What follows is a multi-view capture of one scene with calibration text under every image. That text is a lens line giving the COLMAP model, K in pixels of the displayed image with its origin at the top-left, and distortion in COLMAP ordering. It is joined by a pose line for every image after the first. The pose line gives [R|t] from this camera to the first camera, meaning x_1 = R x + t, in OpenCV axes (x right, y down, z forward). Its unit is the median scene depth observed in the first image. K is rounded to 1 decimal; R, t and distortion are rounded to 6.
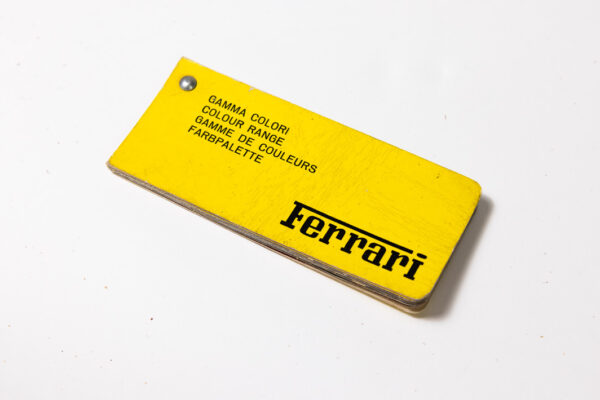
lens RADIAL K [[984.8, 0, 300.0], [0, 984.8, 200.0], [0, 0, 1]] dist [-0.020756, -0.000230]
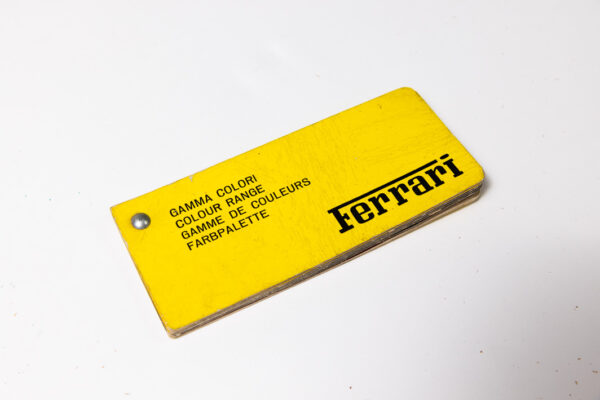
lens RADIAL K [[984.8, 0, 300.0], [0, 984.8, 200.0], [0, 0, 1]] dist [-0.020756, -0.000230]
pose [[0.543791, -0.673815, 0.500264, -0.517574], [0.700369, 0.692791, 0.171826, -0.200203], [-0.462357, 0.256932, 0.848653, 0.148961]]
